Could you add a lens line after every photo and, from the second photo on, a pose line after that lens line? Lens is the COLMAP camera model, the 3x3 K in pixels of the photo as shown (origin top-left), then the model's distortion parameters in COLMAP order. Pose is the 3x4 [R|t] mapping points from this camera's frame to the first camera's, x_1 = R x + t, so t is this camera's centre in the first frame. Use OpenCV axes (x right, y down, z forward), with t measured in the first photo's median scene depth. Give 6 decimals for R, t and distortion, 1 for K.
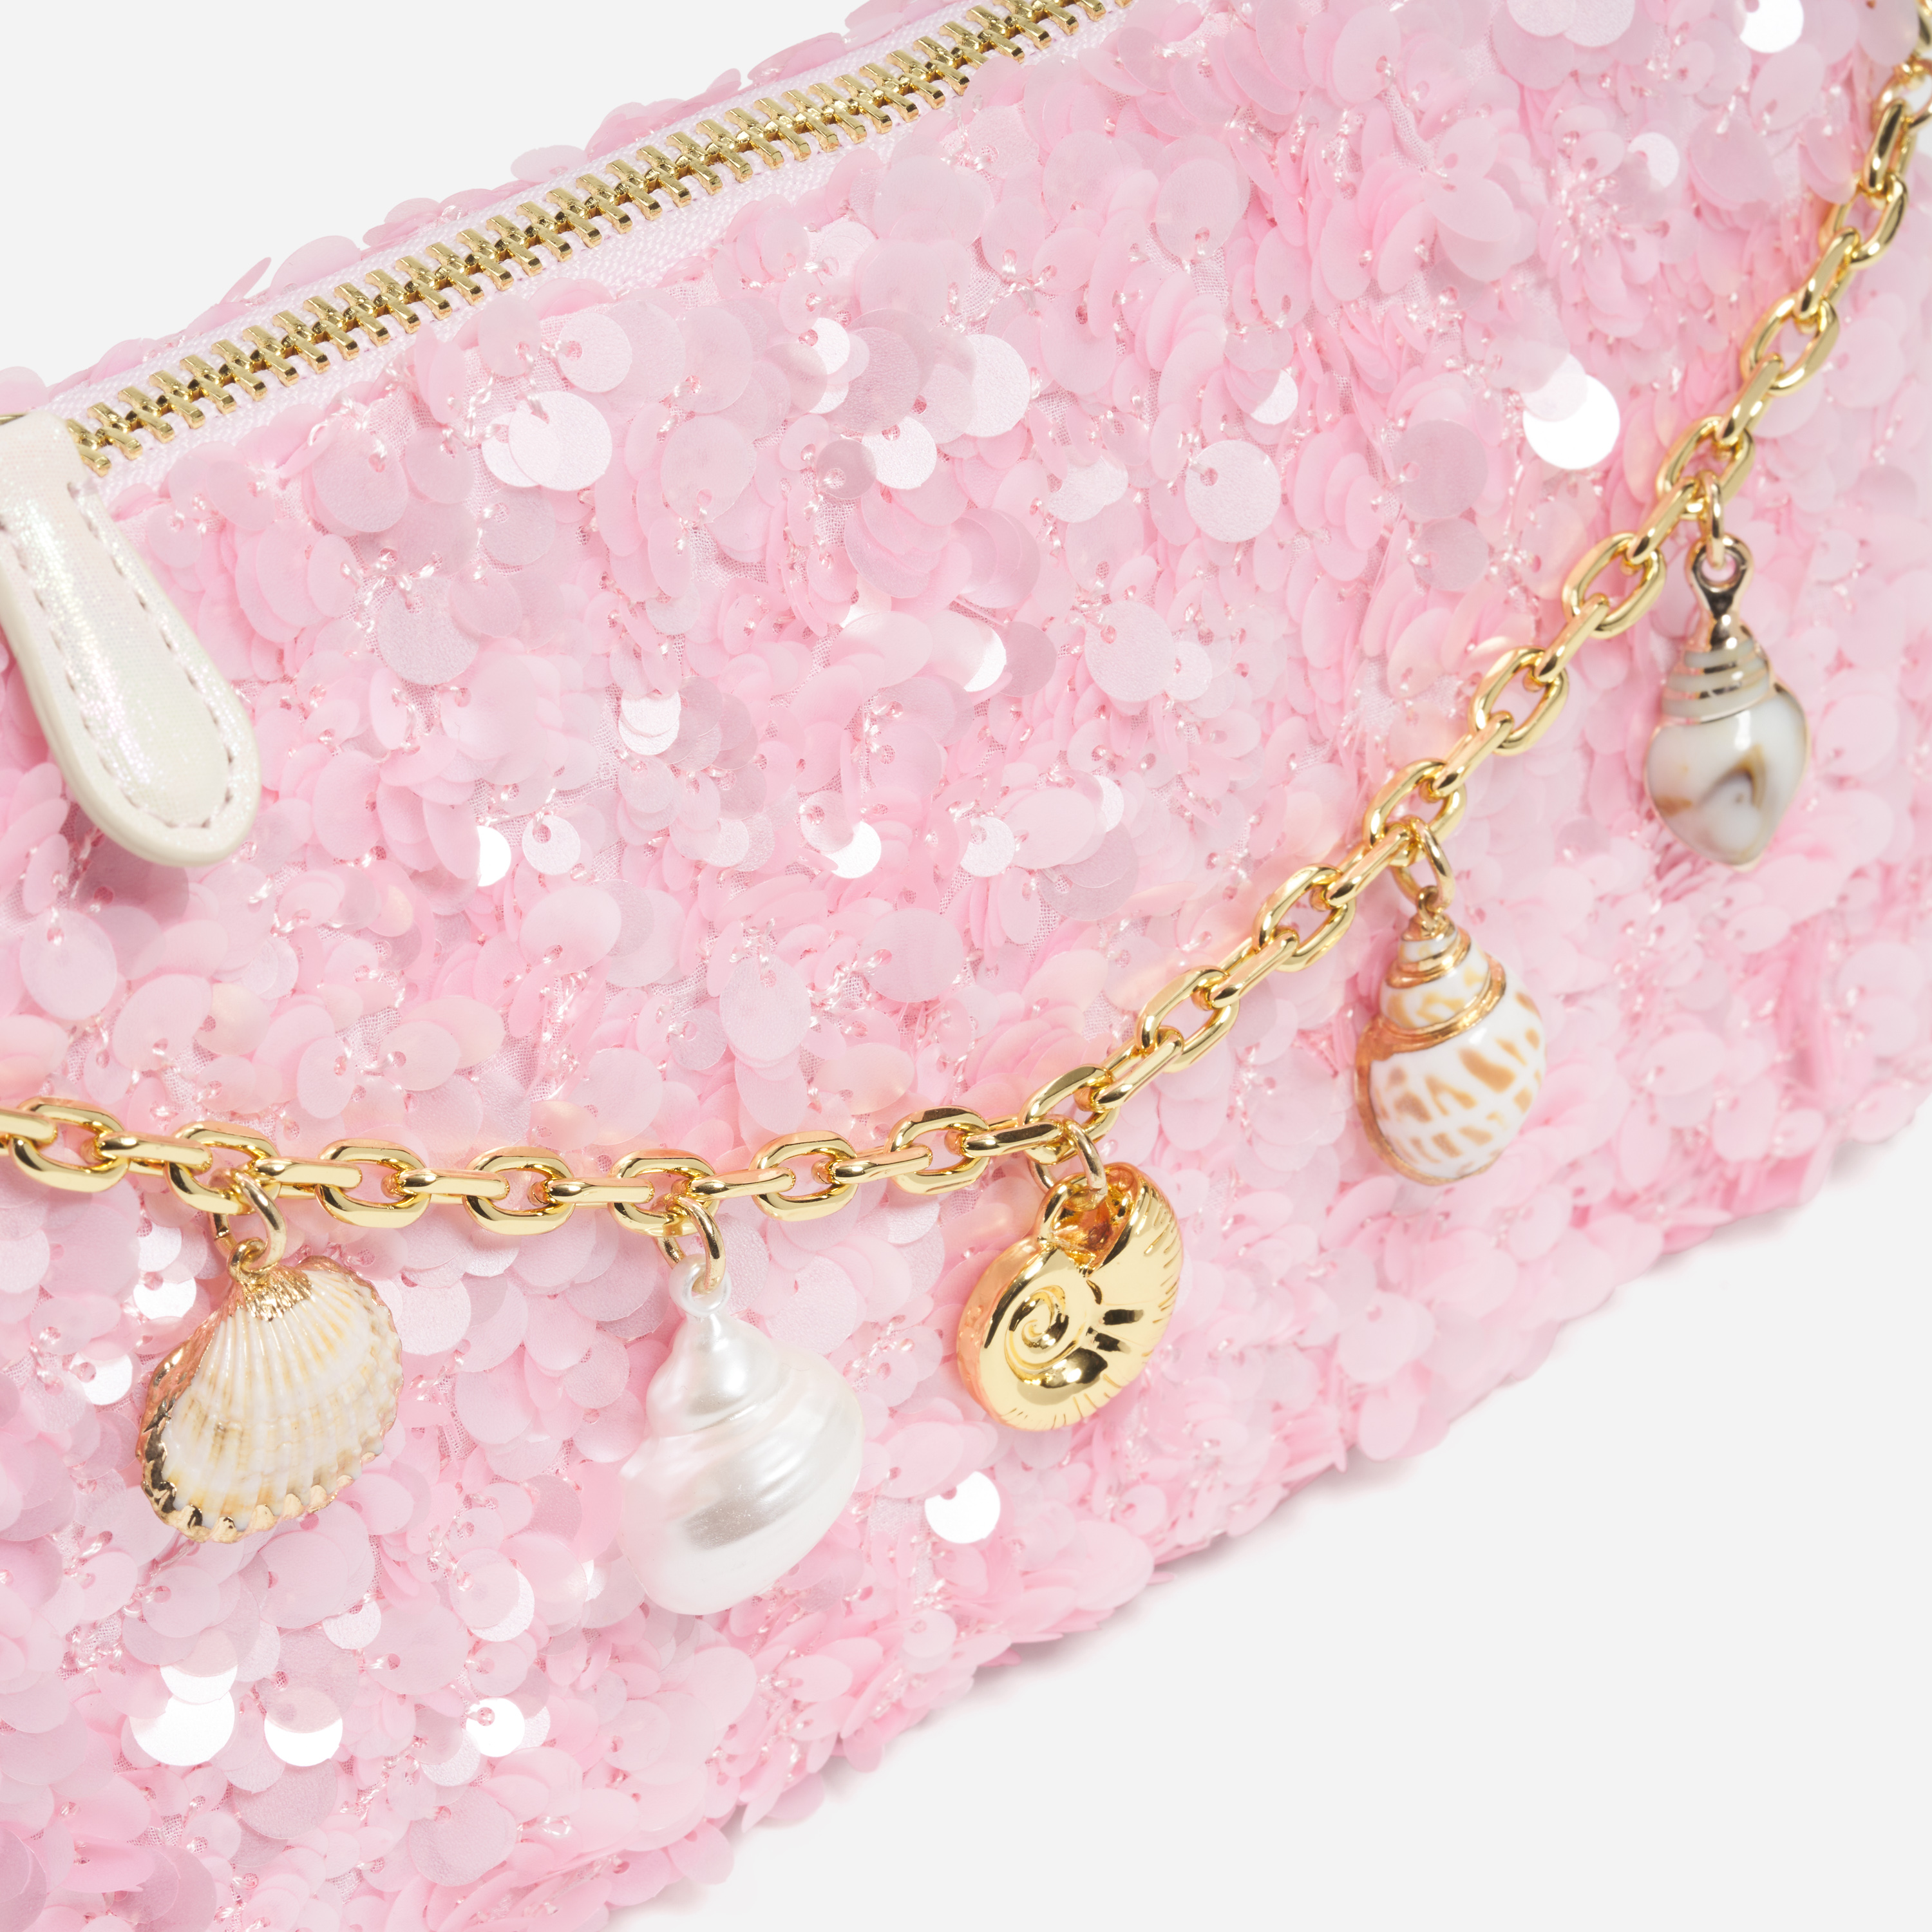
lens RADIAL K [[8127.4, 0, 966.0], [0, 8127.4, 966.0], [0, 0, 1]] dist [-0.027756, -9.169385]
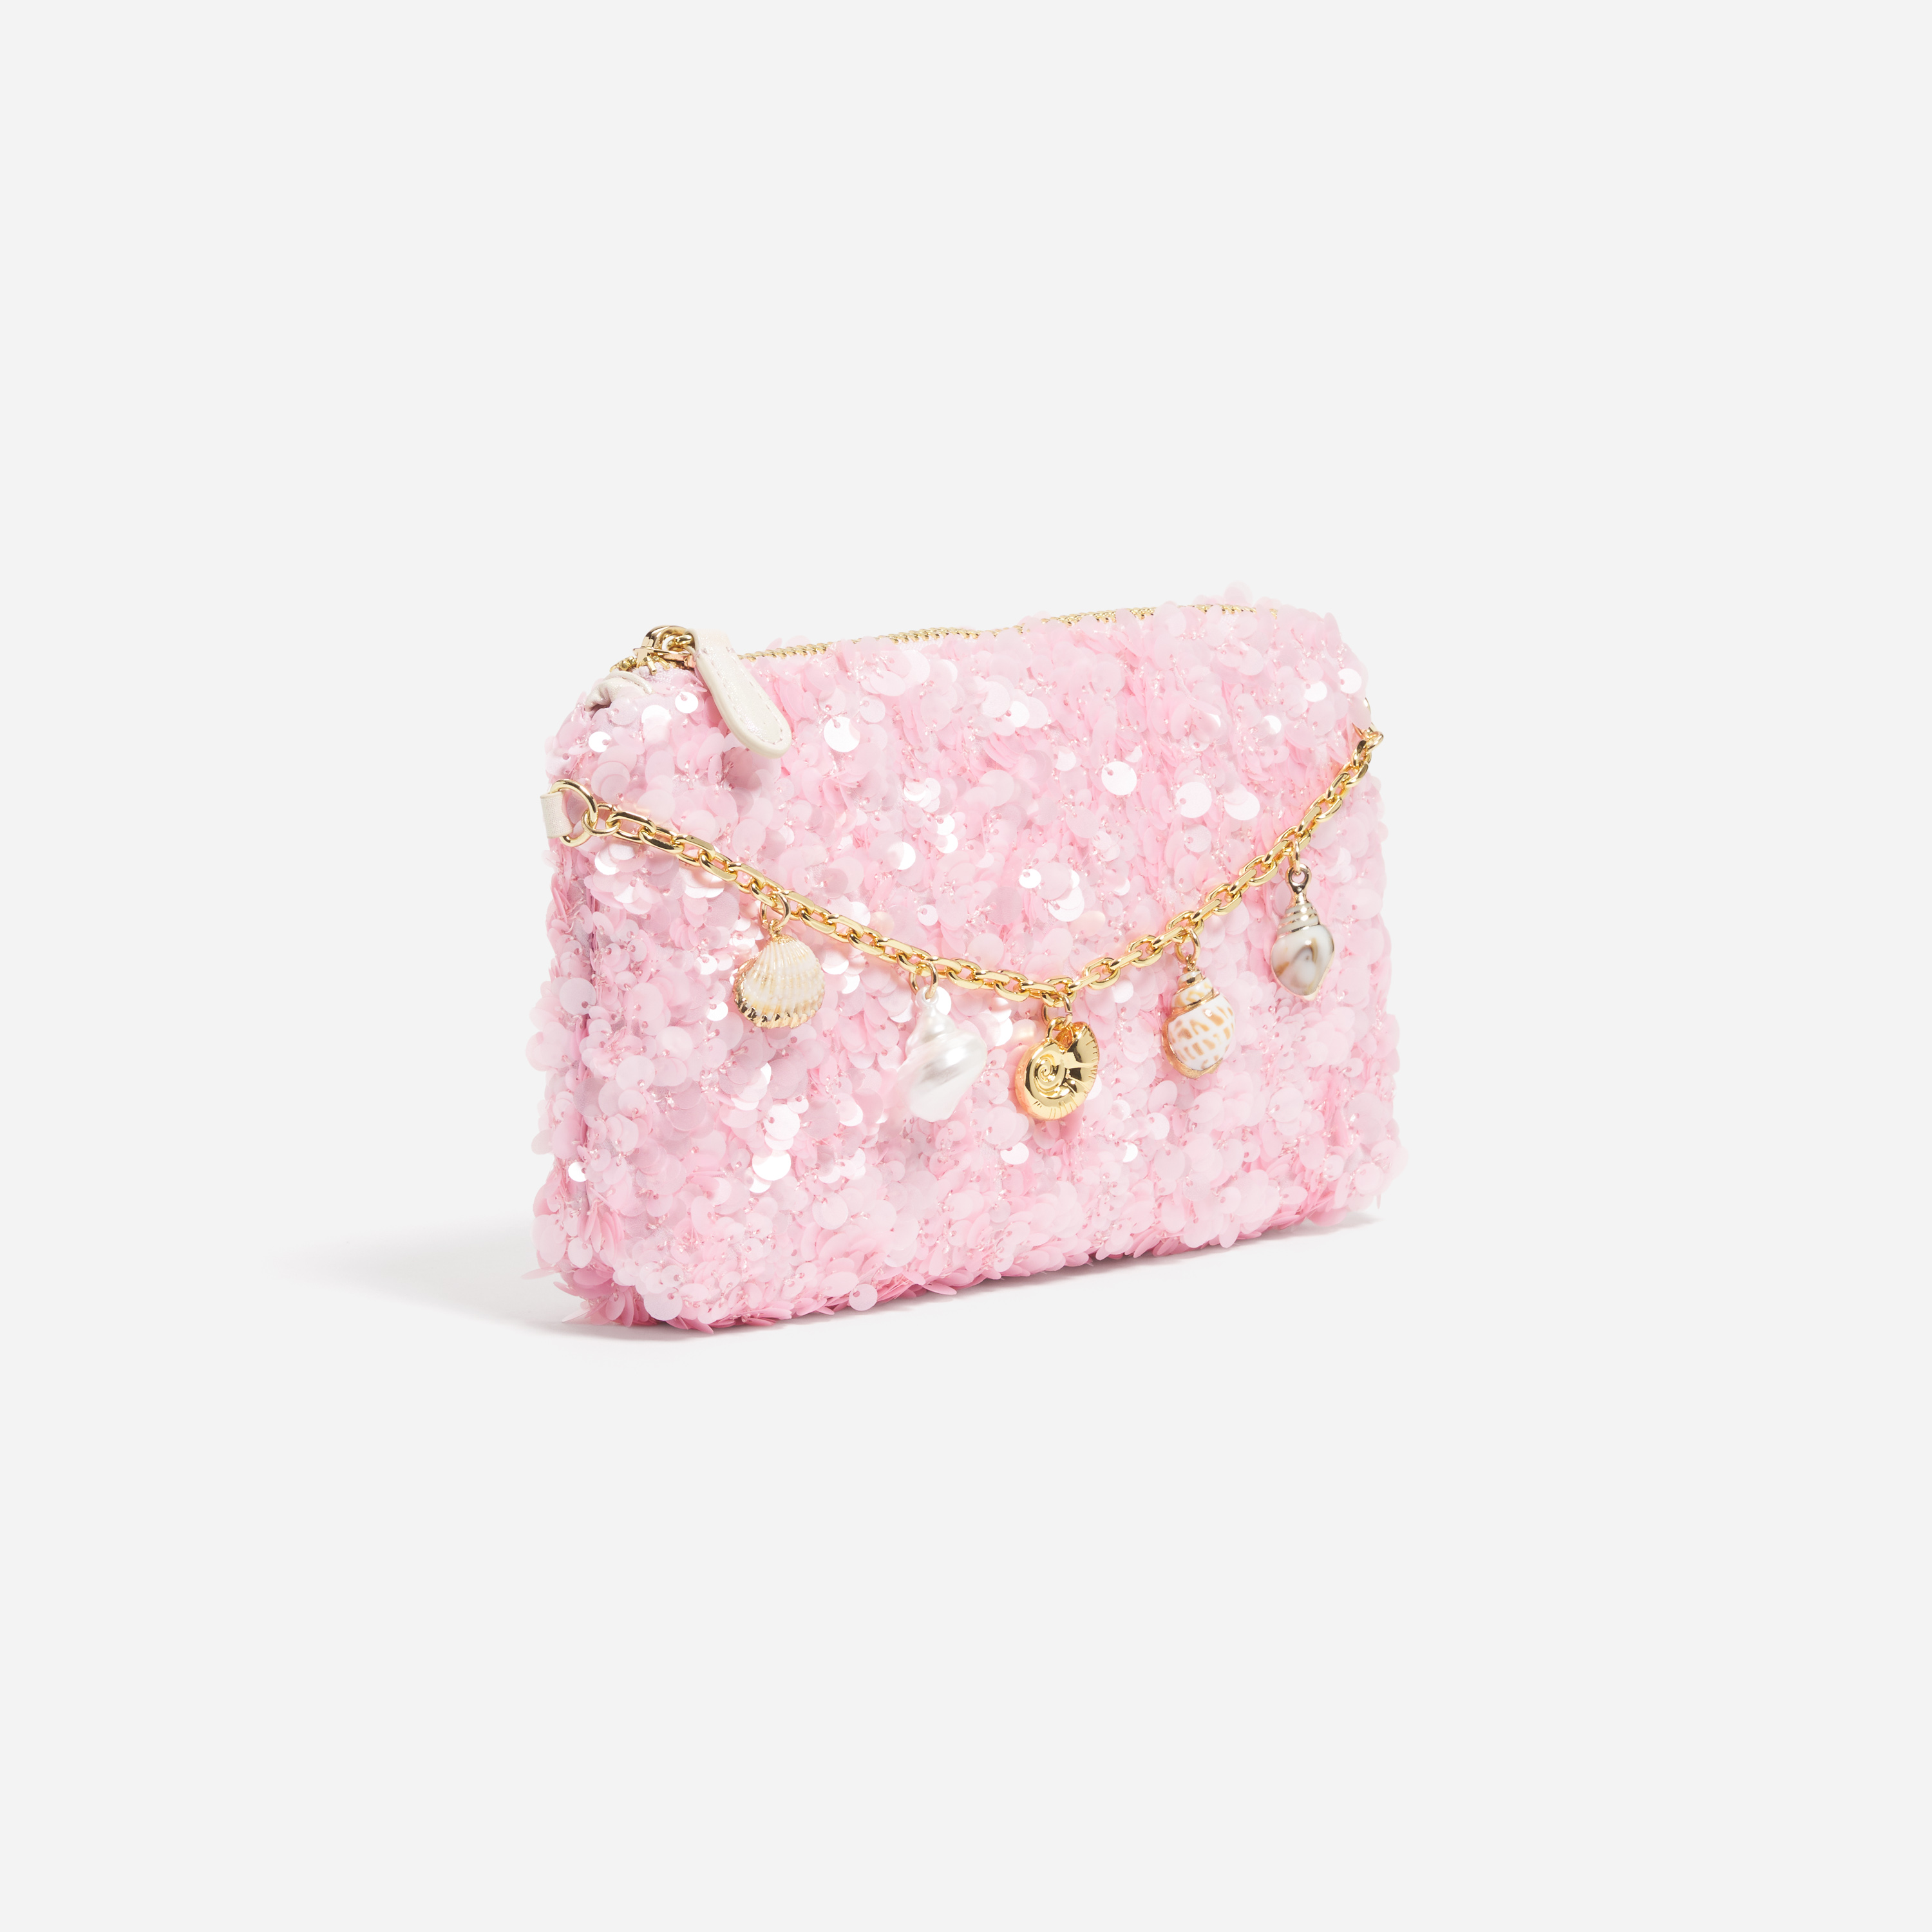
lens RADIAL K [[8127.4, 0, 966.0], [0, 8127.4, 966.0], [0, 0, 1]] dist [-0.027756, -9.169385]
pose [[0.998239, 0.029592, 0.051415, -0.151127], [-0.001633, 0.880083, -0.474818, 1.245995], [-0.059300, 0.473898, 0.878581, -1.310105]]
